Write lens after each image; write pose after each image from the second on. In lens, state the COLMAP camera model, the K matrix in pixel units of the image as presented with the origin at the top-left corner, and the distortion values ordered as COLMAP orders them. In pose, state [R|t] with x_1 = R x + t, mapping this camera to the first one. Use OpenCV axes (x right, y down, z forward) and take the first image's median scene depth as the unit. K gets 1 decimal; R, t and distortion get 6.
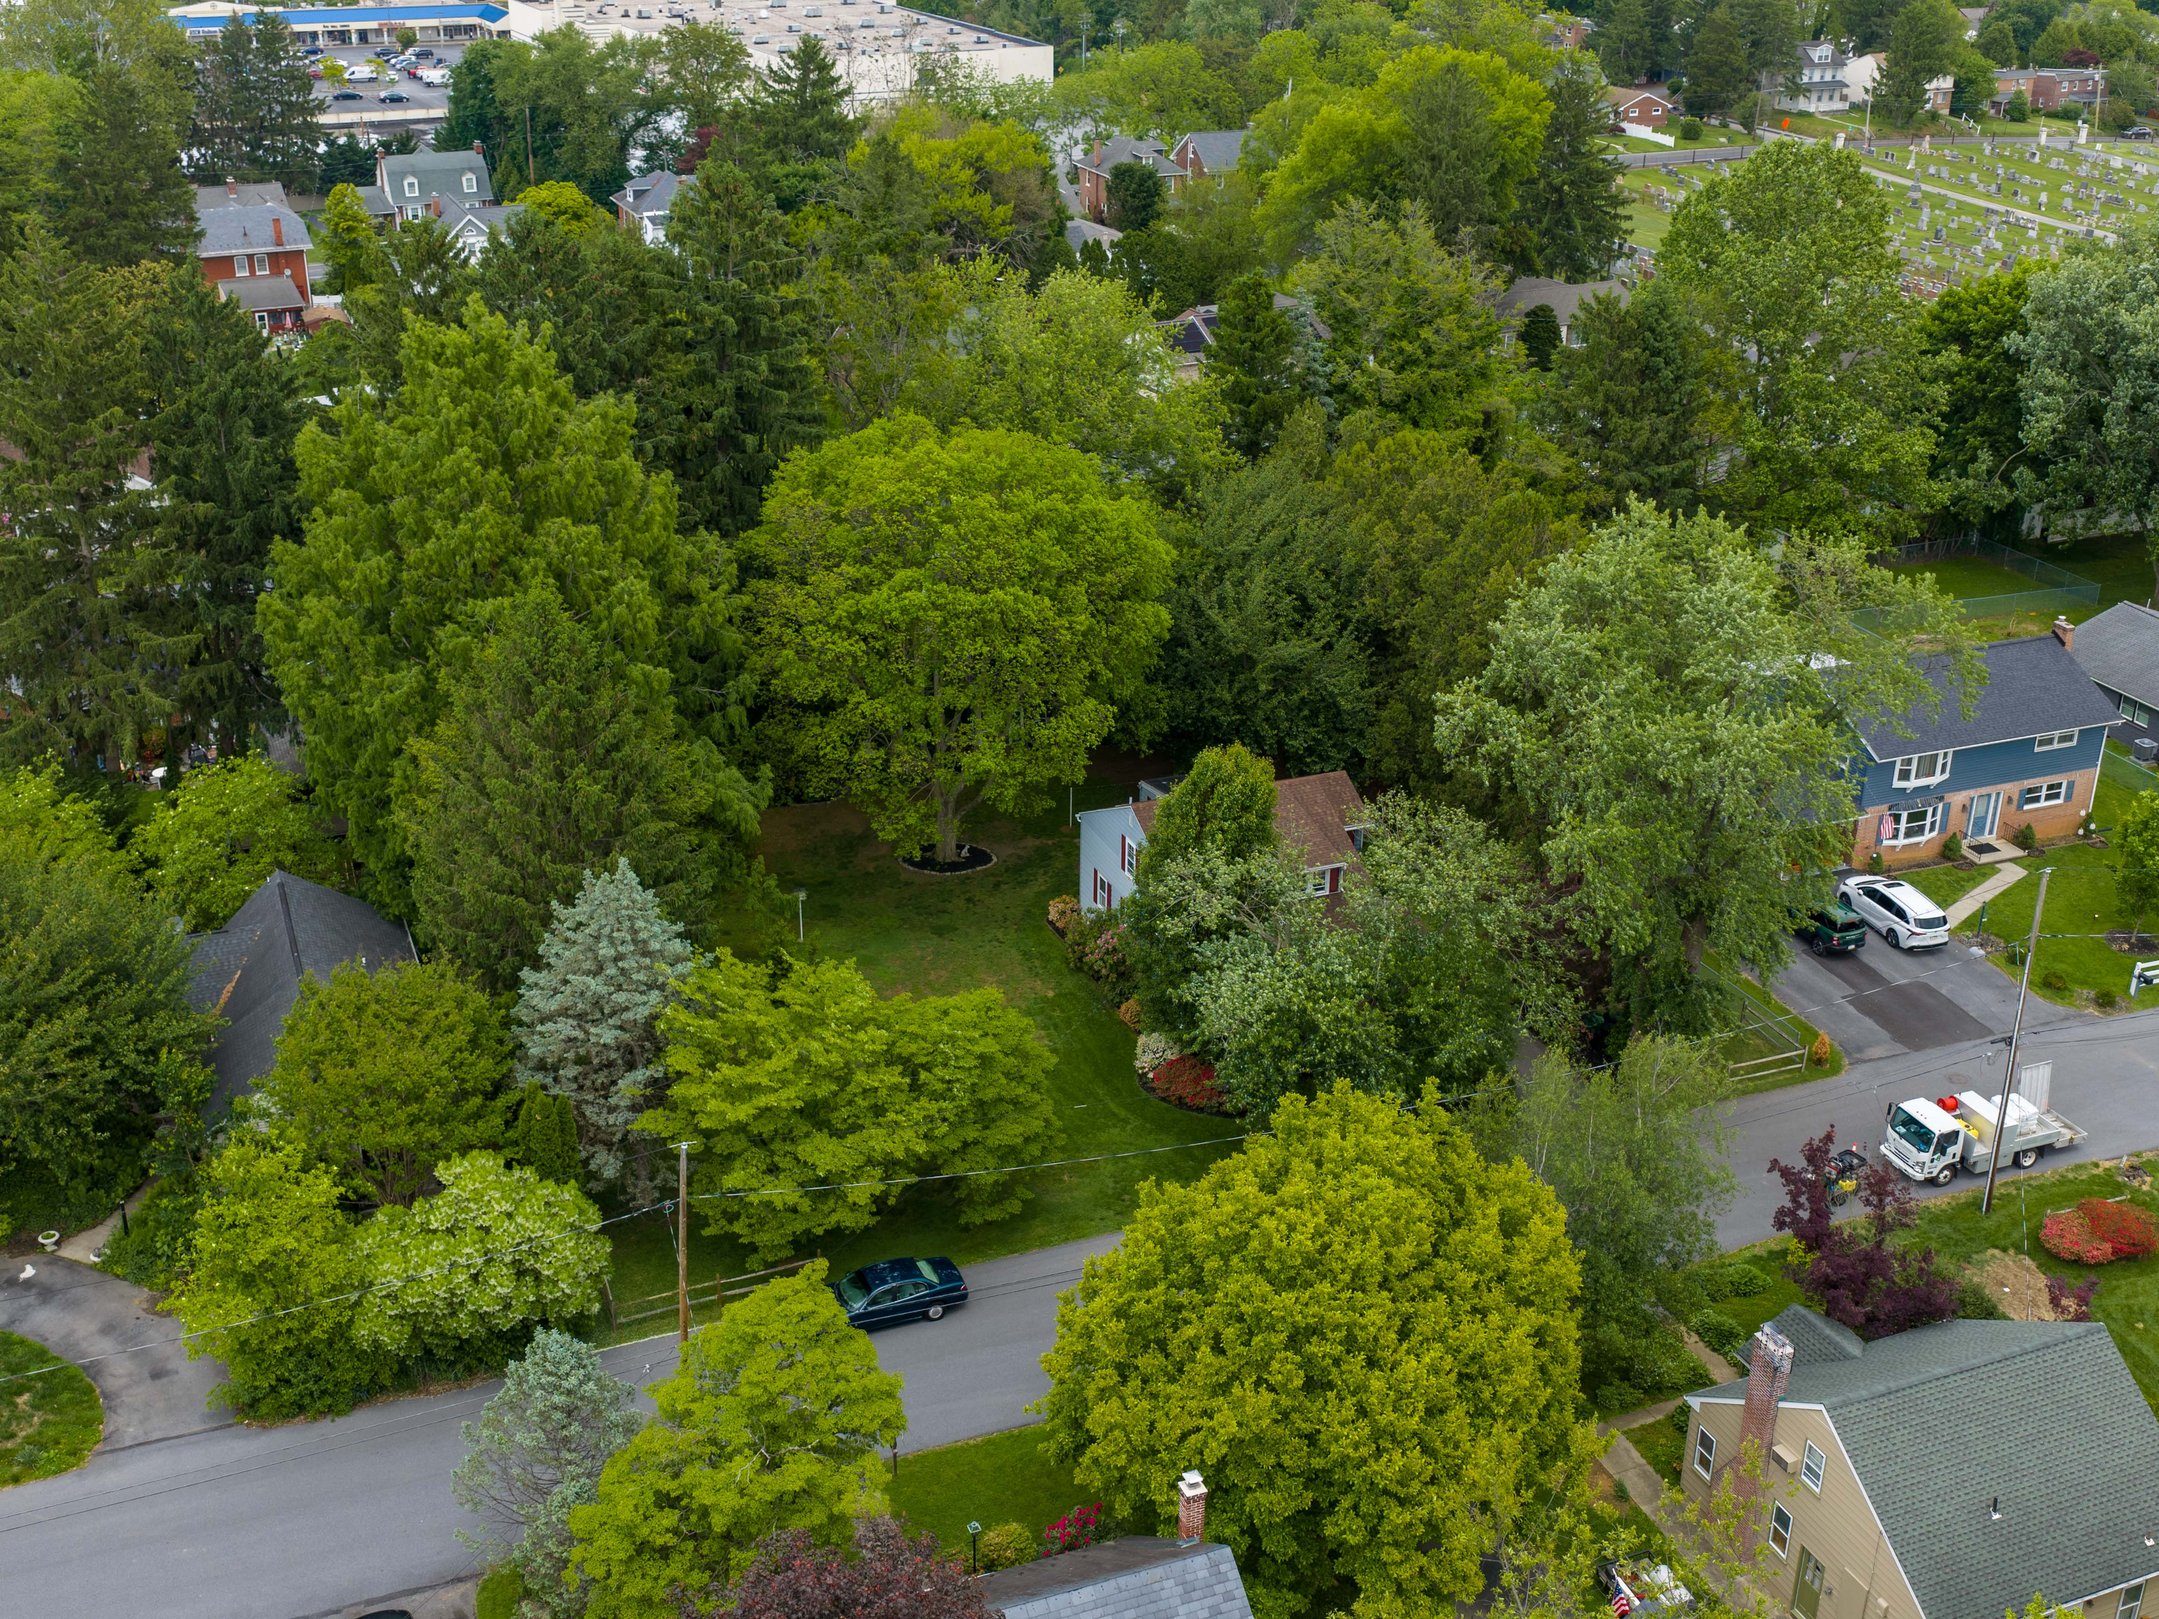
lens RADIAL K [[2388.0, 0, 1085.6], [0, 2388.0, 819.2], [0, 0, 1]] dist [0.012775, 0.000000]
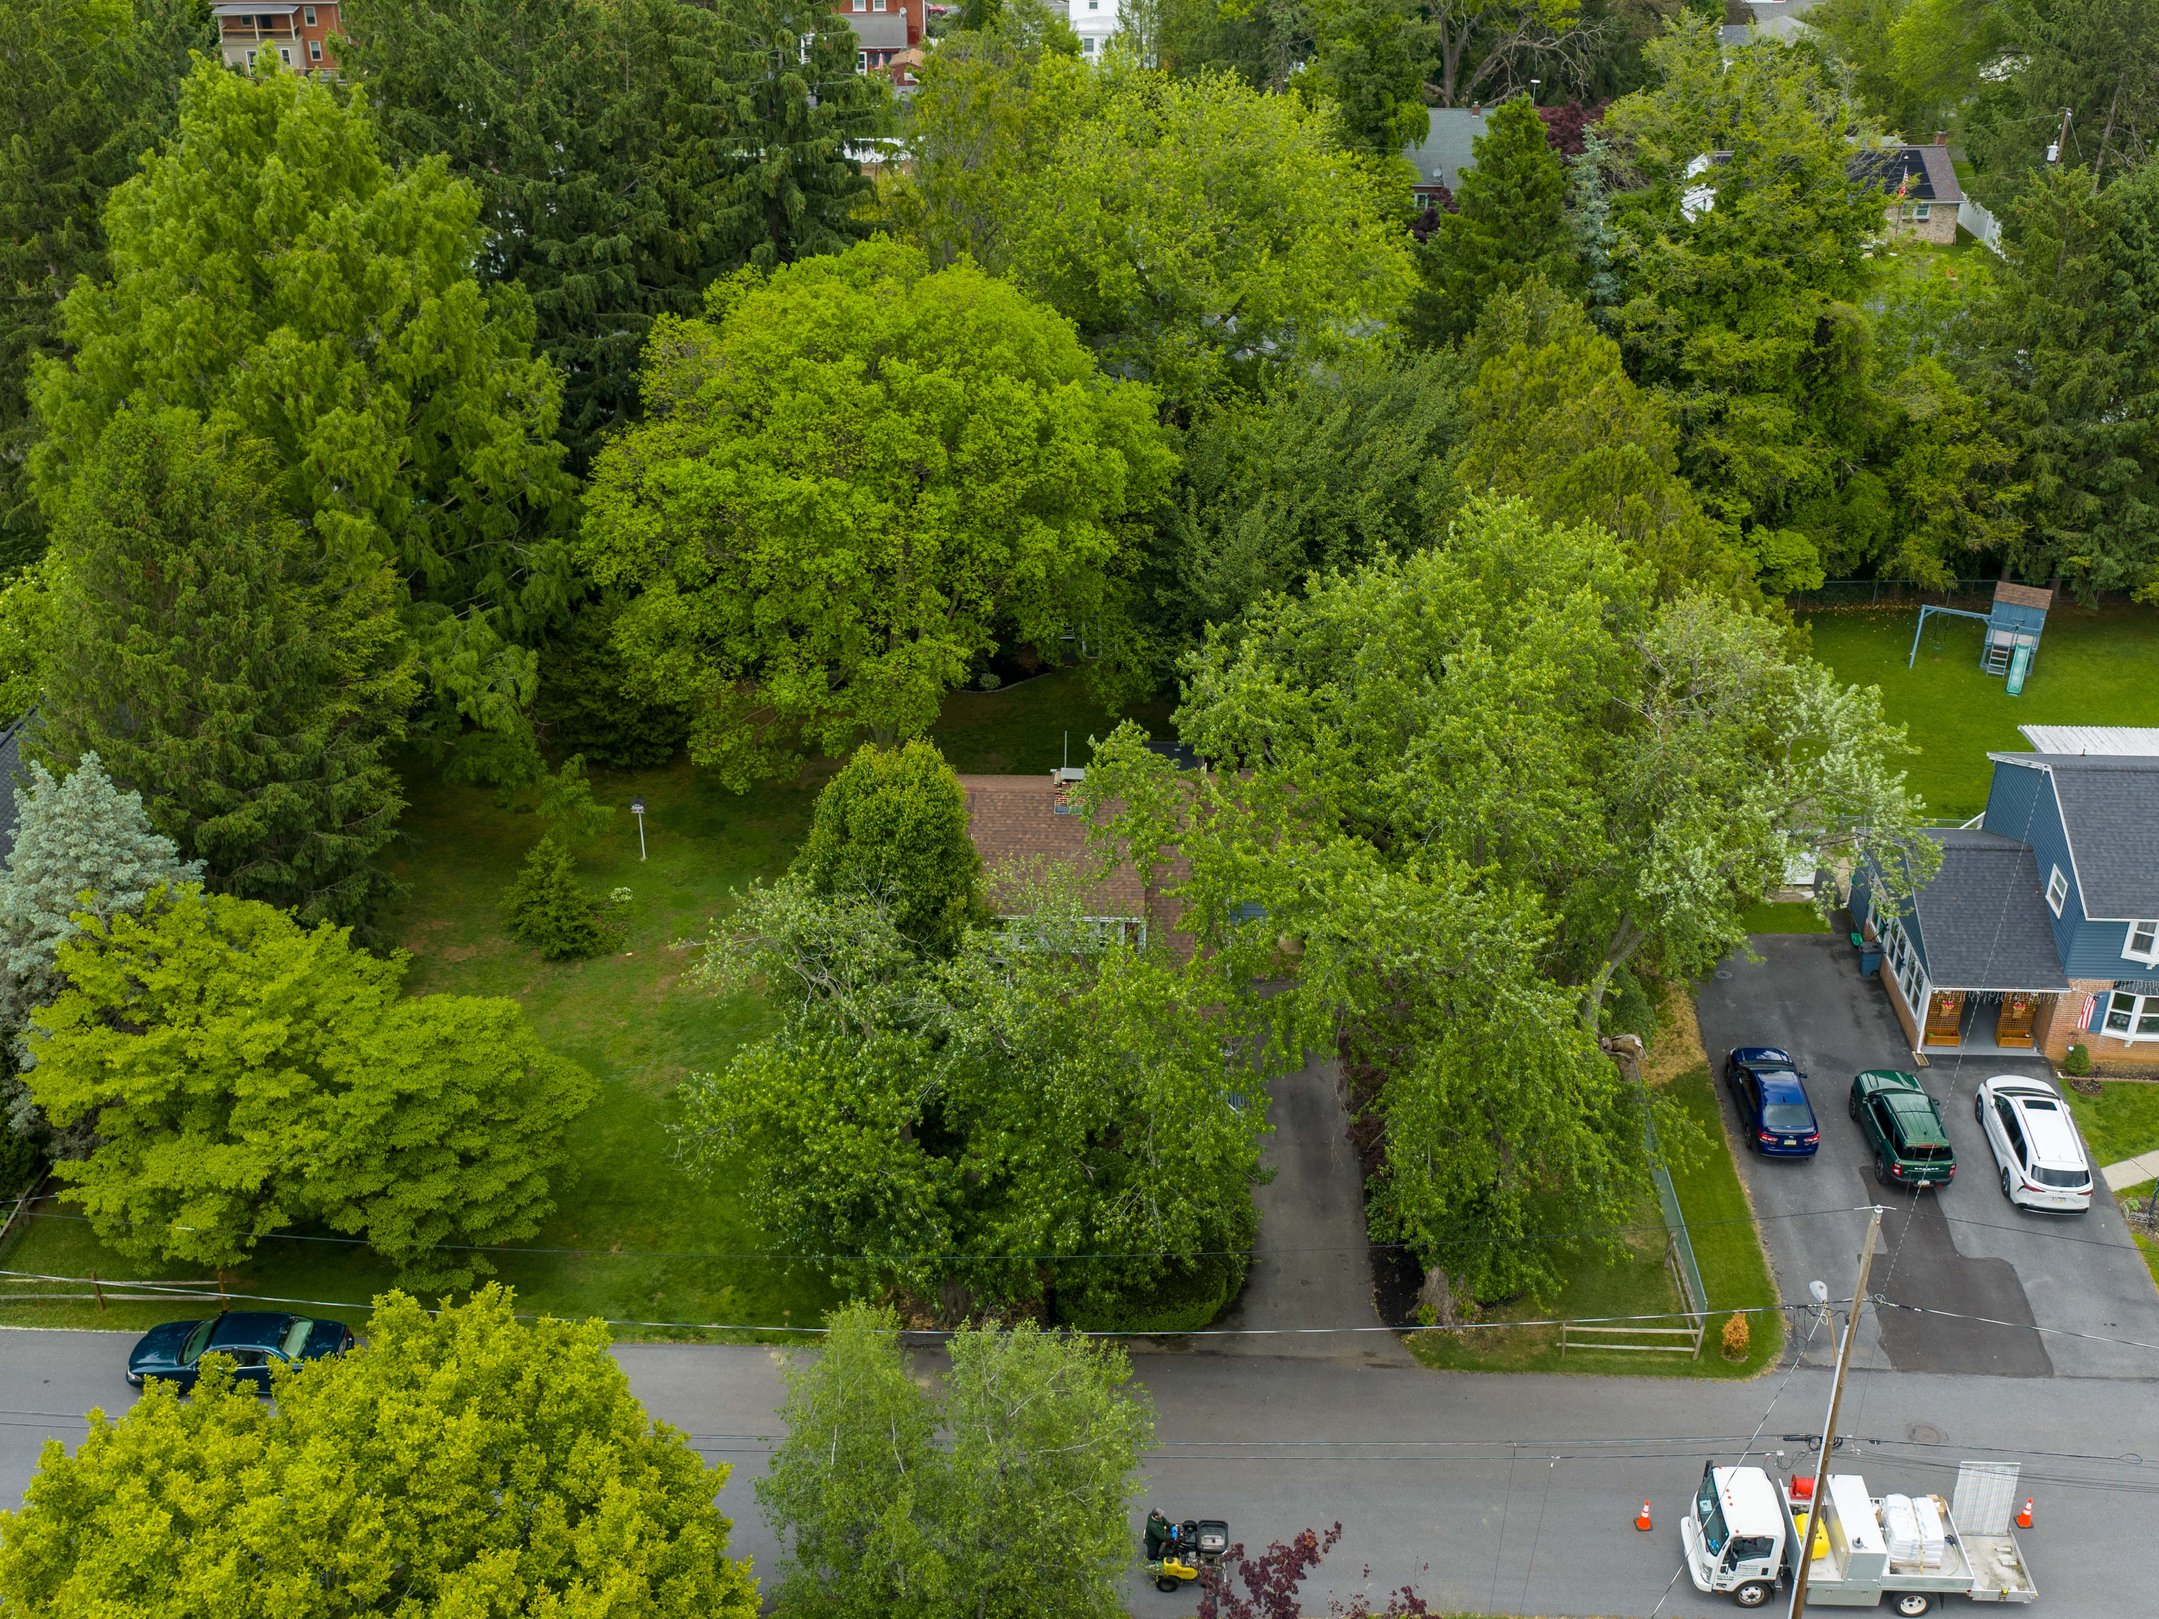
lens RADIAL K [[2388.0, 0, 1074.4], [0, 2388.0, 813.4], [0, 0, 1]] dist [0.012775, 0.000000]
pose [[0.912086, 0.197418, -0.359341, 0.331357], [-0.164953, 0.979071, 0.119206, -0.093132], [0.375354, -0.049452, 0.925562, 0.289410]]
